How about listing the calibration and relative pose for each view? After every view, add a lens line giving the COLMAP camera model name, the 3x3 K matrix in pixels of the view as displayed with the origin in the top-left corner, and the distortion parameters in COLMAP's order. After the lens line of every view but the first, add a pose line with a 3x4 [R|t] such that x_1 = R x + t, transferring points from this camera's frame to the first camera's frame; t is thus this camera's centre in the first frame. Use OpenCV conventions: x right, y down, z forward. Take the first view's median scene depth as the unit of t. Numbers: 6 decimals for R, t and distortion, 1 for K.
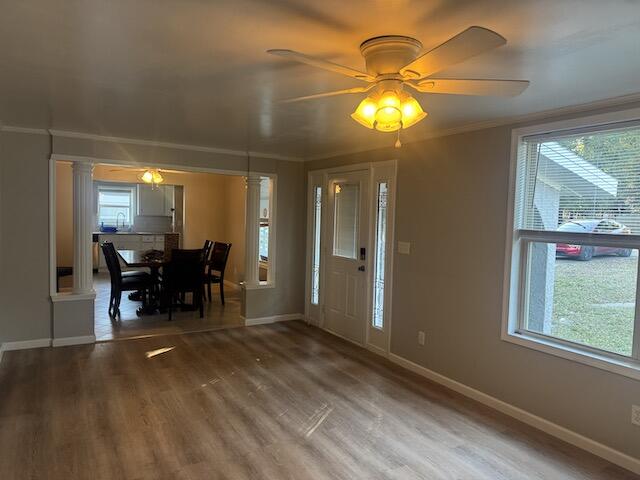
lens RADIAL K [[449.2, 0, 321.8], [0, 449.2, 240.9], [0, 0, 1]] dist [0.048337, -0.016841]
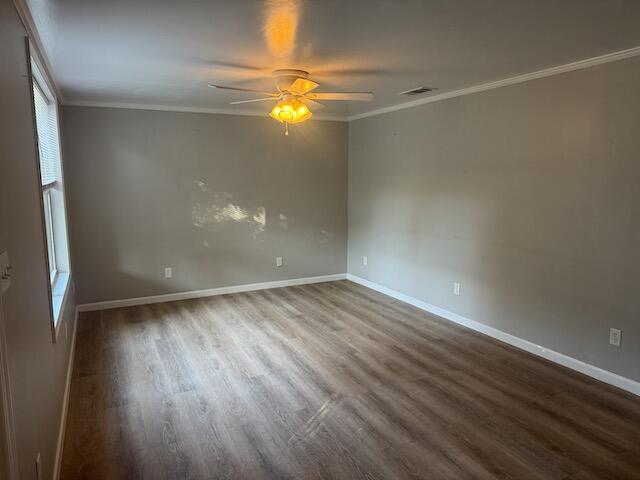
lens RADIAL K [[449.2, 0, 321.9], [0, 449.2, 238.8], [0, 0, 1]] dist [0.048337, -0.016841]
pose [[-0.996332, -0.035755, 0.077745, -0.079718], [-0.019544, 0.979590, 0.200052, -0.106644], [-0.083311, 0.197799, -0.976696, 1.838869]]
